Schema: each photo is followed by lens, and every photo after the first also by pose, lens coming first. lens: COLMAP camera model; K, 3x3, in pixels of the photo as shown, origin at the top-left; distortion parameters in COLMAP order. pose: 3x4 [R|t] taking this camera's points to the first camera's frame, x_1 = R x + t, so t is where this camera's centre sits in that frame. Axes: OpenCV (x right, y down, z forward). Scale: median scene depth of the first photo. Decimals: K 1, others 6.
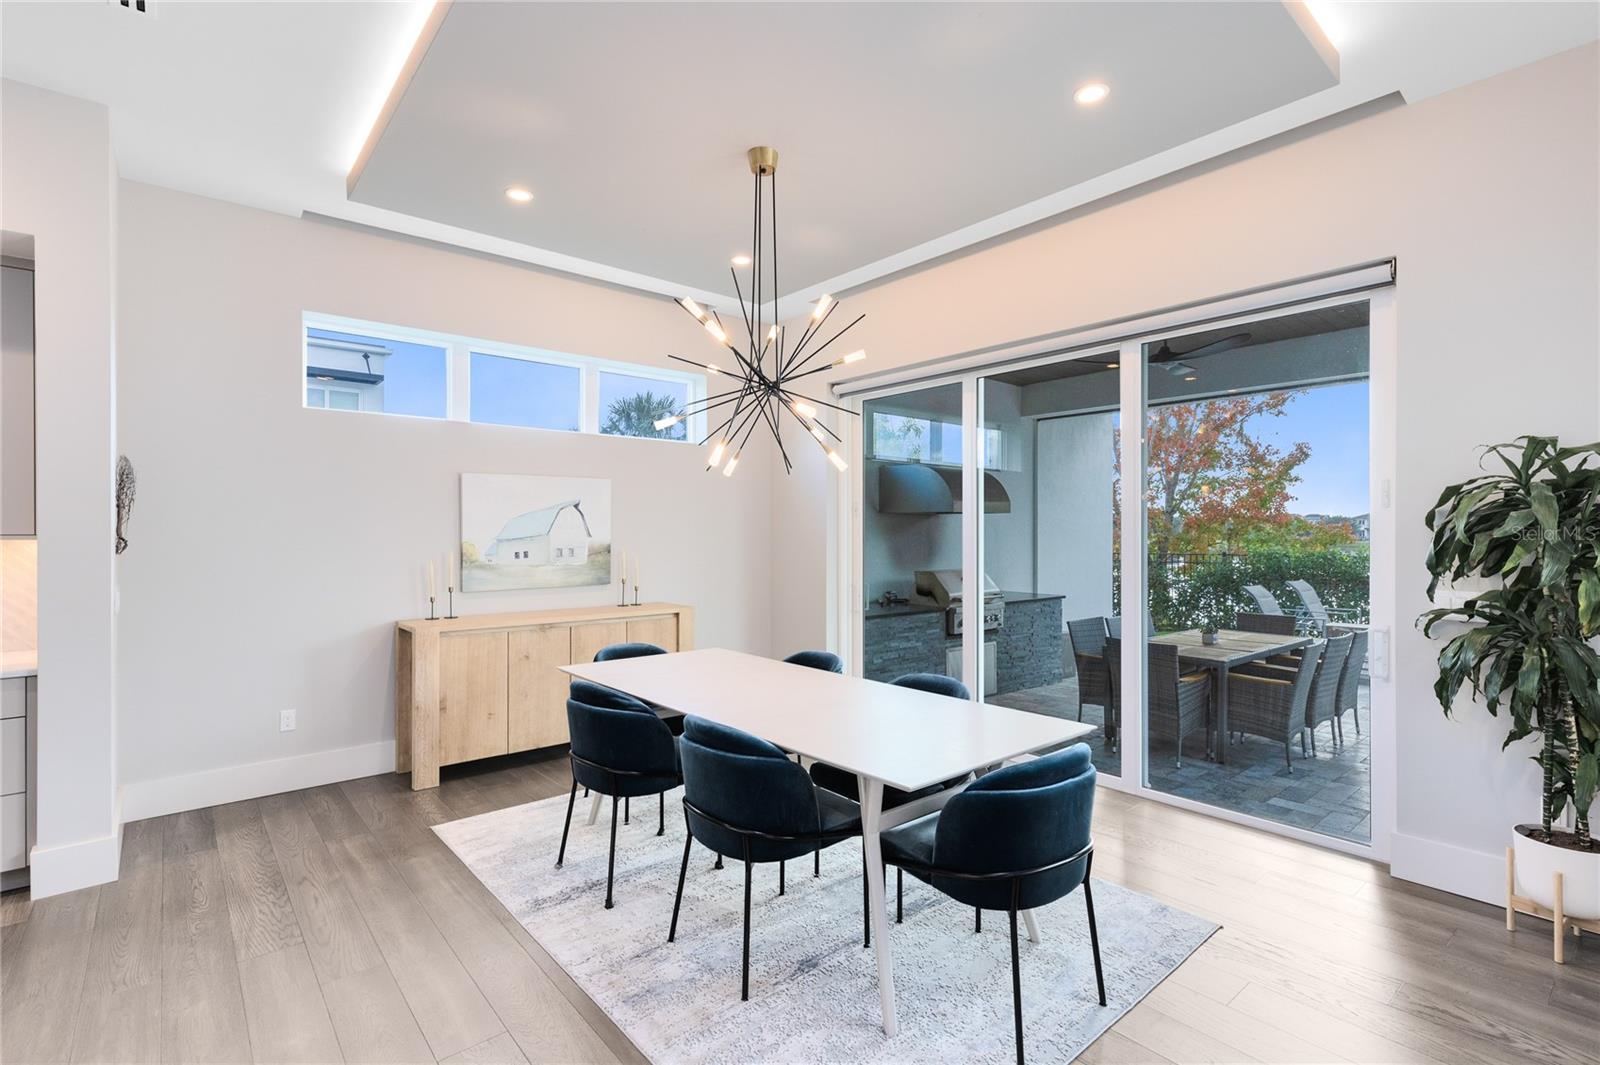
lens RADIAL K [[734.3, 0, 793.7], [0, 734.3, 533.1], [0, 0, 1]] dist [-0.001952, 0.000009]
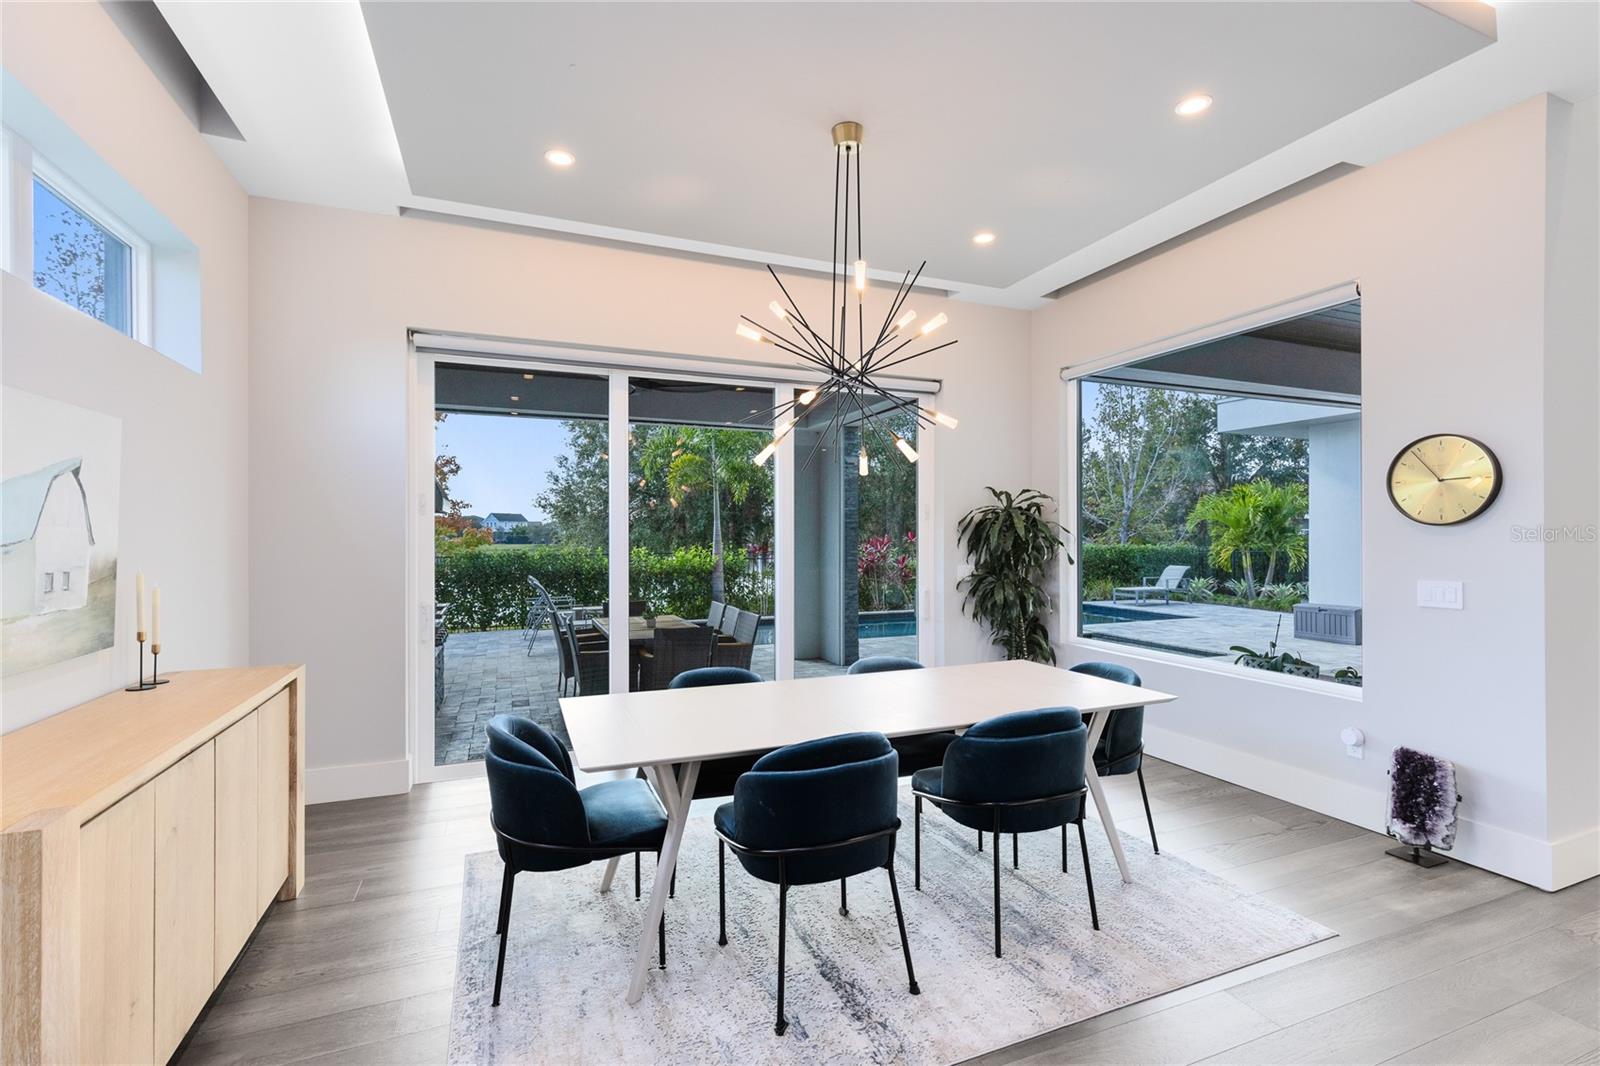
lens RADIAL K [[734.3, 0, 799.1], [0, 734.3, 533.1], [0, 0, 1]] dist [-0.001952, 0.000009]
pose [[0.309667, 0.005331, 0.950830, -0.566064], [0.003178, 0.999973, -0.006641, 0.002966], [-0.950840, 0.005078, 0.309641, 0.458370]]
